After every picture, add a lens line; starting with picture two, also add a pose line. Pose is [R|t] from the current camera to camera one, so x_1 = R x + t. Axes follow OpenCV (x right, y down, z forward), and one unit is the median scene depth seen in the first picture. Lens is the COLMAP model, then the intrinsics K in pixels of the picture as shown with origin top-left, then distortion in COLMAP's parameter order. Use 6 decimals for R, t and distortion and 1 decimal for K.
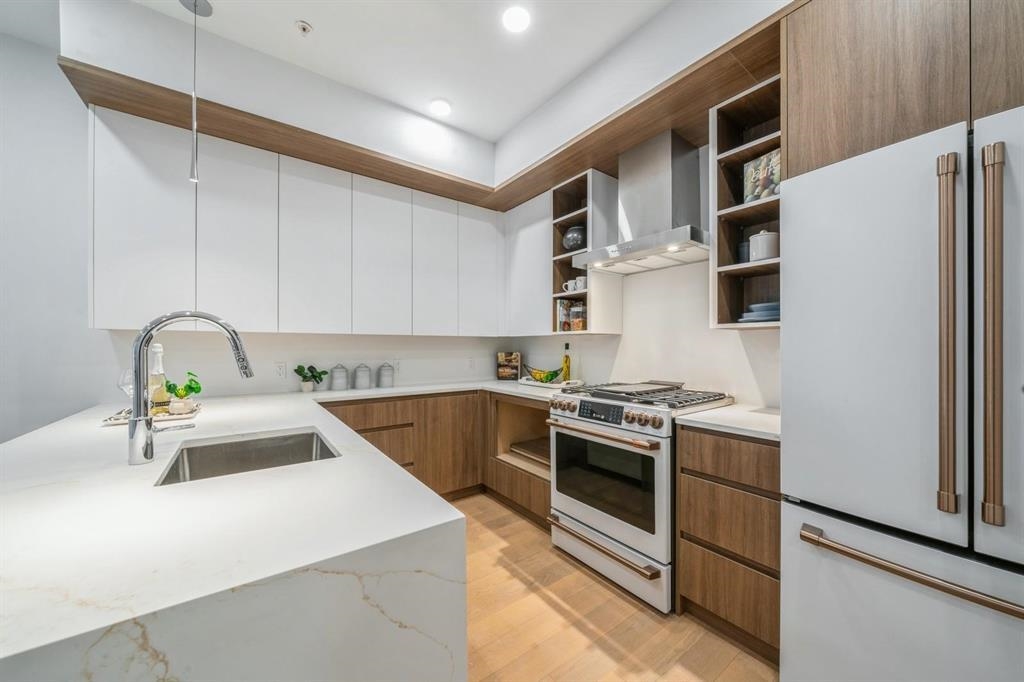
lens RADIAL K [[371.9, 0, 517.2], [0, 371.9, 346.8], [0, 0, 1]] dist [-0.004584, 0.000075]
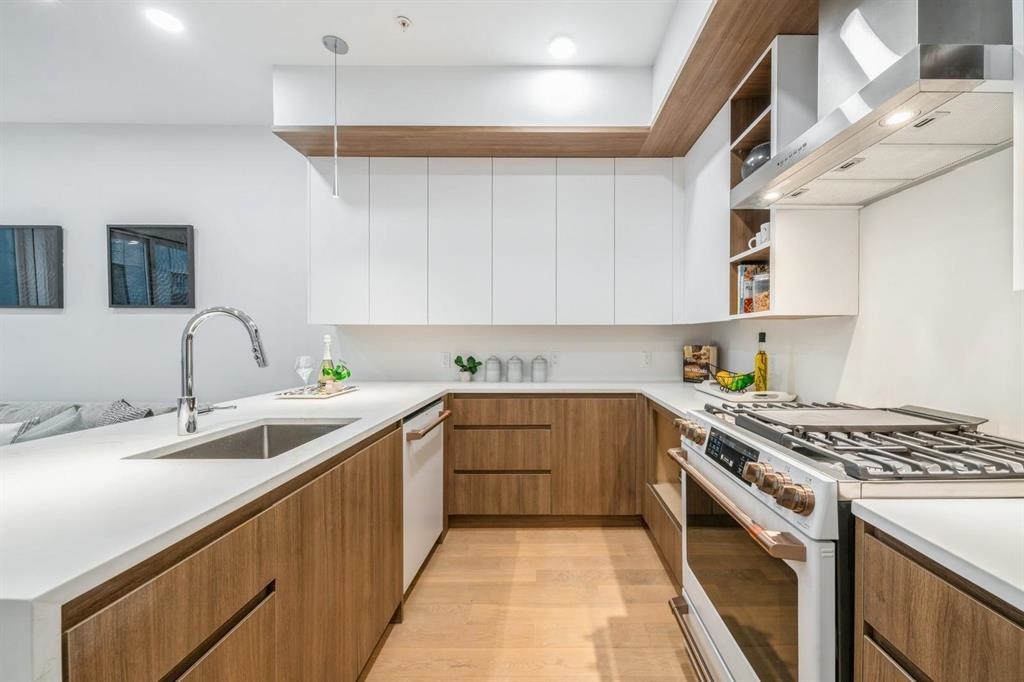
lens RADIAL K [[371.9, 0, 565.6], [0, 371.9, 343.5], [0, 0, 1]] dist [-0.004584, 0.000075]
pose [[0.812082, 0.003733, -0.583531, 0.315770], [-0.002035, 0.999992, 0.003564, 0.011073], [0.583539, -0.001706, 0.812083, 0.374341]]
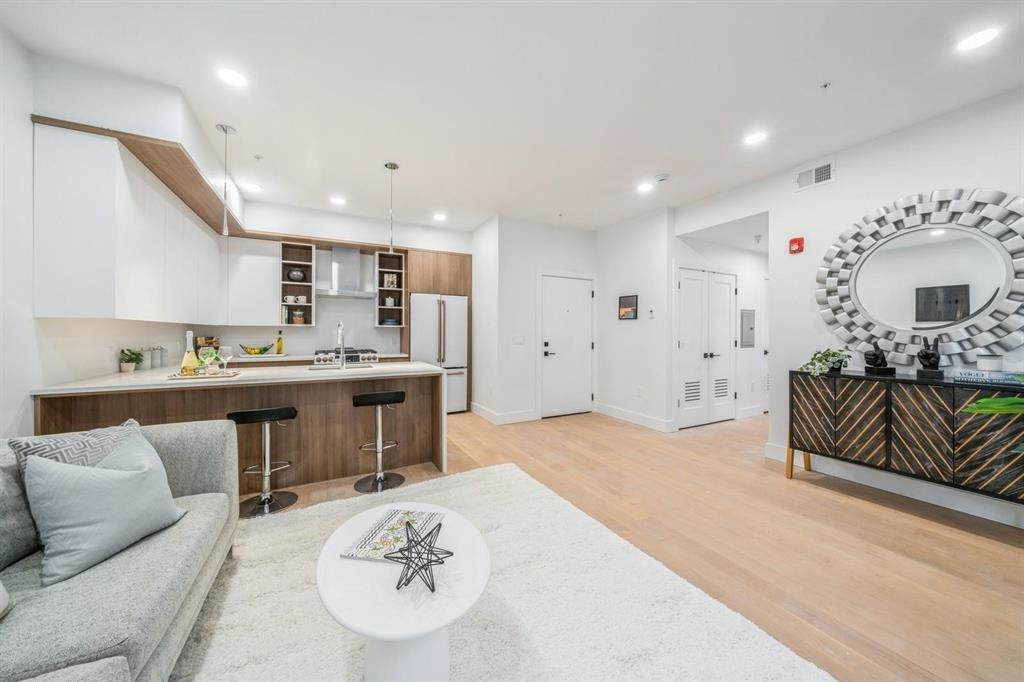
lens RADIAL K [[353.4, 0, 510.6], [0, 353.4, 332.8], [0, 0, 1]] dist [-0.004810, 0.000032]
pose [[0.152623, -0.000062, 0.988285, -1.776435], [-0.001787, 0.999998, 0.000339, -0.002743], [-0.988283, -0.001817, 0.152622, -0.409041]]
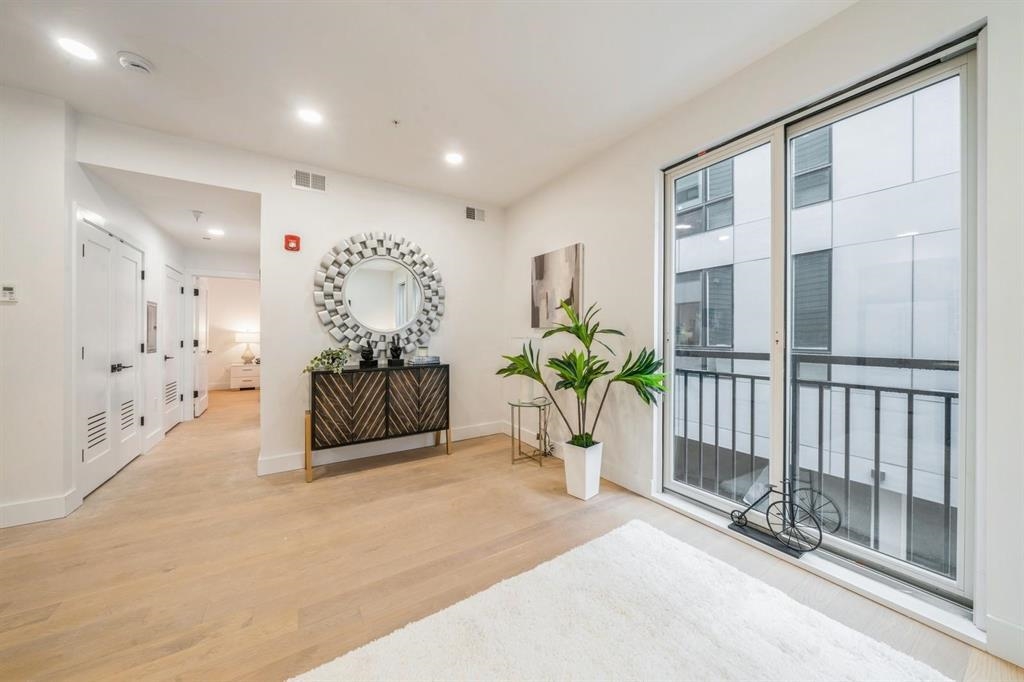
lens RADIAL K [[353.4, 0, 521.9], [0, 353.4, 333.4], [0, 0, 1]] dist [-0.004810, 0.000032]
pose [[-0.998449, -0.001981, 0.055631, -1.127834], [-0.002333, 0.999978, -0.006265, 0.004051], [-0.055618, -0.006385, -0.998432, 0.021397]]
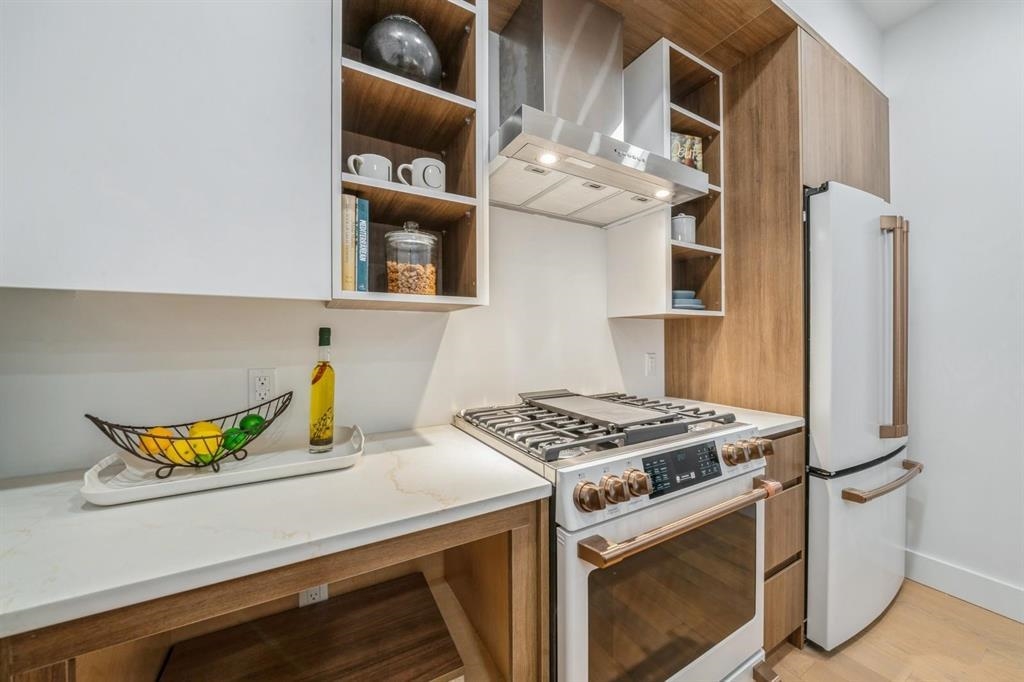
lens RADIAL K [[371.9, 0, 517.4], [0, 371.9, 338.0], [0, 0, 1]] dist [-0.004584, 0.000075]
pose [[0.102863, -0.000643, 0.994695, -0.260731], [0.005537, 0.999985, 0.000074, 0.002187], [-0.994680, 0.005500, 0.102865, 1.059396]]
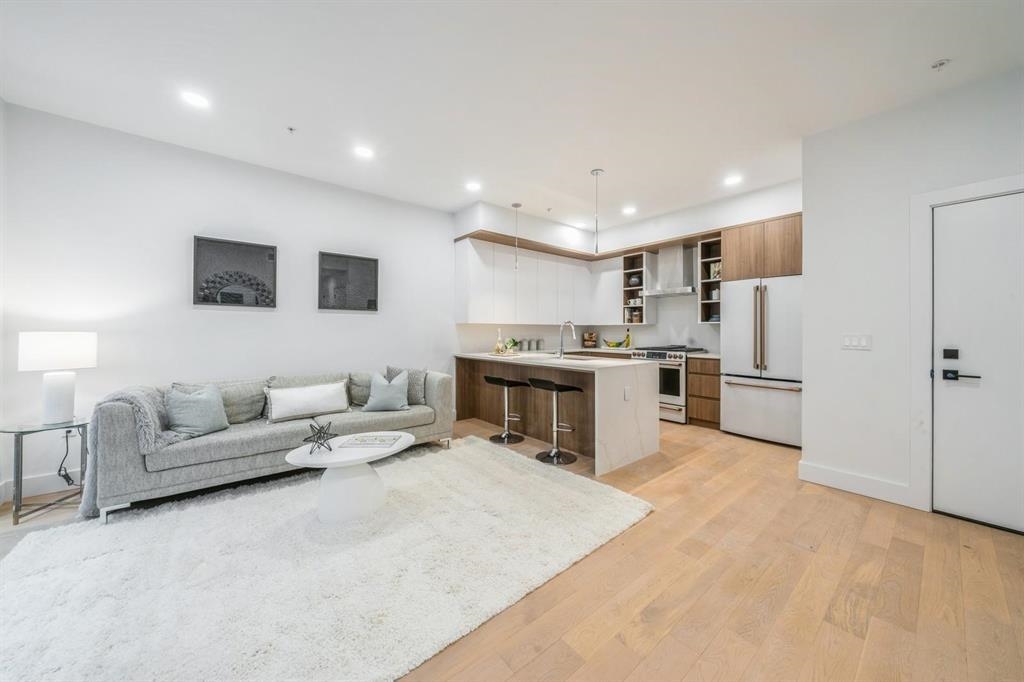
lens RADIAL K [[353.4, 0, 523.5], [0, 353.4, 331.4], [0, 0, 1]] dist [-0.004810, 0.000032]
pose [[0.998023, 0.001000, 0.062836, -0.775668], [-0.001115, 0.999998, 0.001808, 0.004029], [-0.062834, -0.001875, 0.998022, -1.264726]]
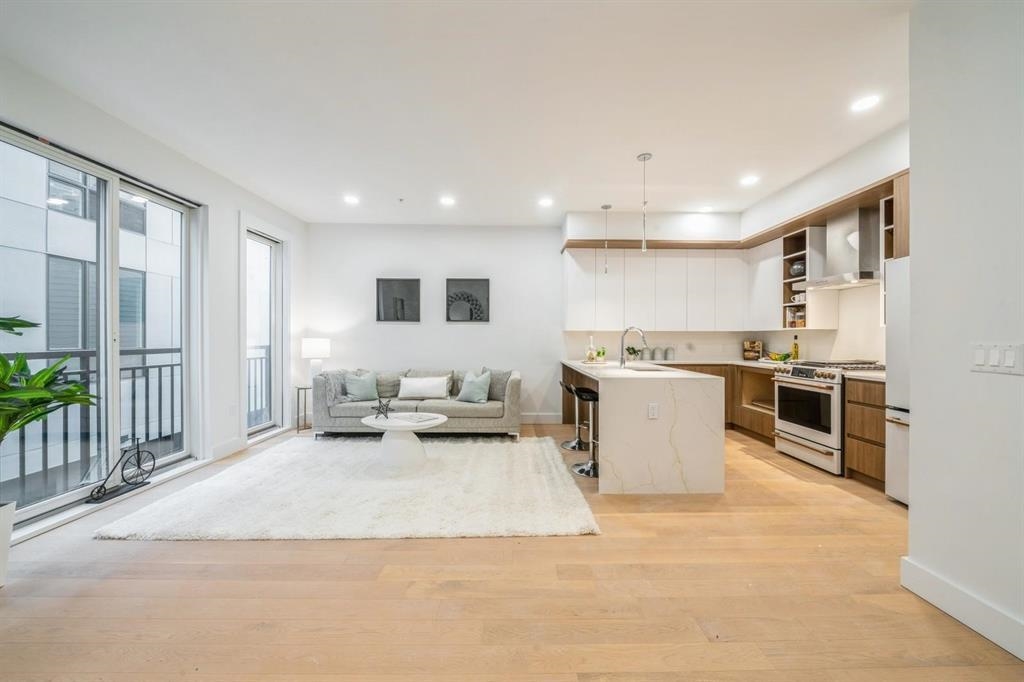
lens RADIAL K [[371.9, 0, 522.8], [0, 371.9, 340.2], [0, 0, 1]] dist [-0.004584, 0.000075]
pose [[0.816313, 0.004724, -0.577591, 0.134717], [-0.002141, 0.999984, 0.005154, 0.006816], [0.577606, -0.002971, 0.816310, -1.176702]]
